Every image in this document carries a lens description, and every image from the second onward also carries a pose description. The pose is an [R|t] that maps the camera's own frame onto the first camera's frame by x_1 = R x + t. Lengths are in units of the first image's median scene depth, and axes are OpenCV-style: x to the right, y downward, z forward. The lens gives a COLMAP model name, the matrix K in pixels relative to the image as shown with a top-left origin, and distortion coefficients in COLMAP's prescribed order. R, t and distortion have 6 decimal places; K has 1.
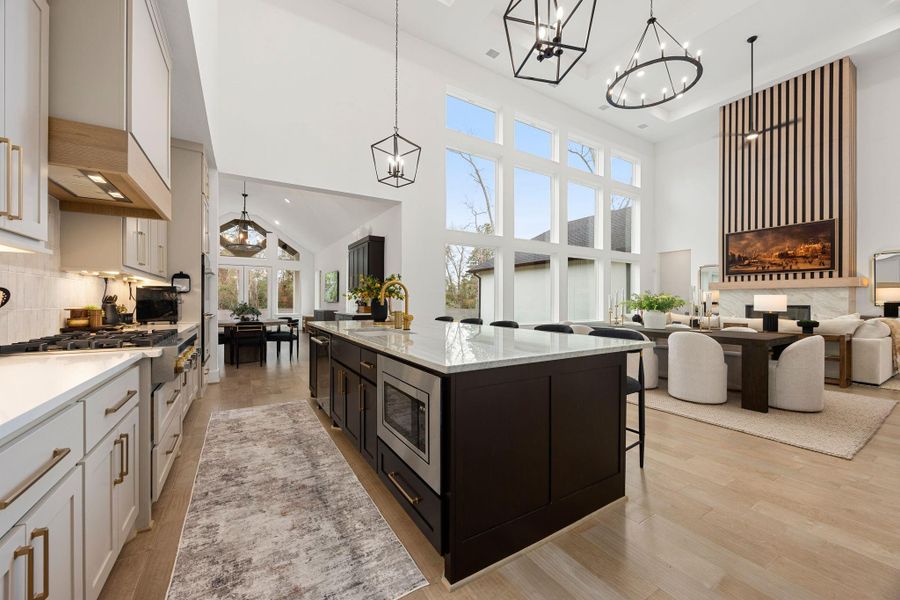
lens RADIAL K [[341.1, 0, 456.3], [0, 341.1, 302.1], [0, 0, 1]] dist [-0.001790, -0.000678]
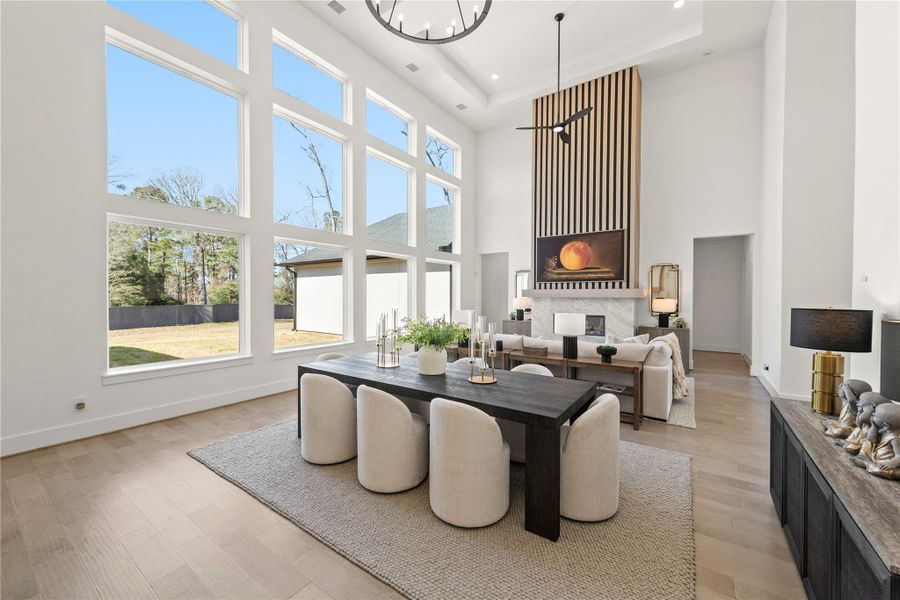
lens RADIAL K [[341.1, 0, 464.8], [0, 341.1, 301.0], [0, 0, 1]] dist [-0.001790, -0.000678]
pose [[0.912428, -0.003647, 0.409220, 0.261575], [-0.002332, 0.999898, 0.014110, -0.046488], [-0.409230, -0.013829, 0.912326, 0.262120]]
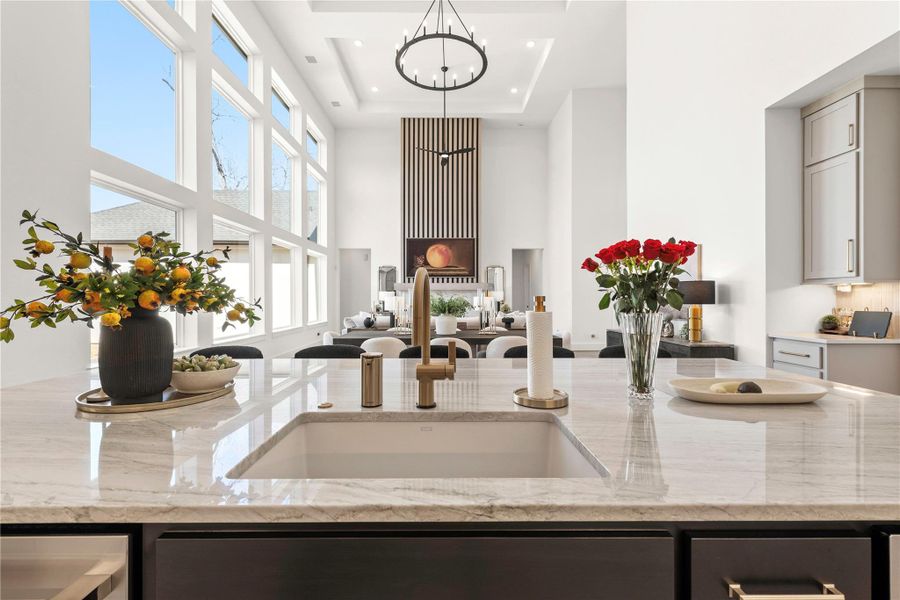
lens RADIAL K [[352.7, 0, 454.6], [0, 352.7, 297.5], [0, 0, 1]] dist [0.006367, -0.001554]
pose [[0.522074, 0.000342, 0.852900, -0.120140], [0.000153, 1.000000, -0.000495, -0.012316], [-0.852900, 0.000389, 0.522074, 0.335374]]
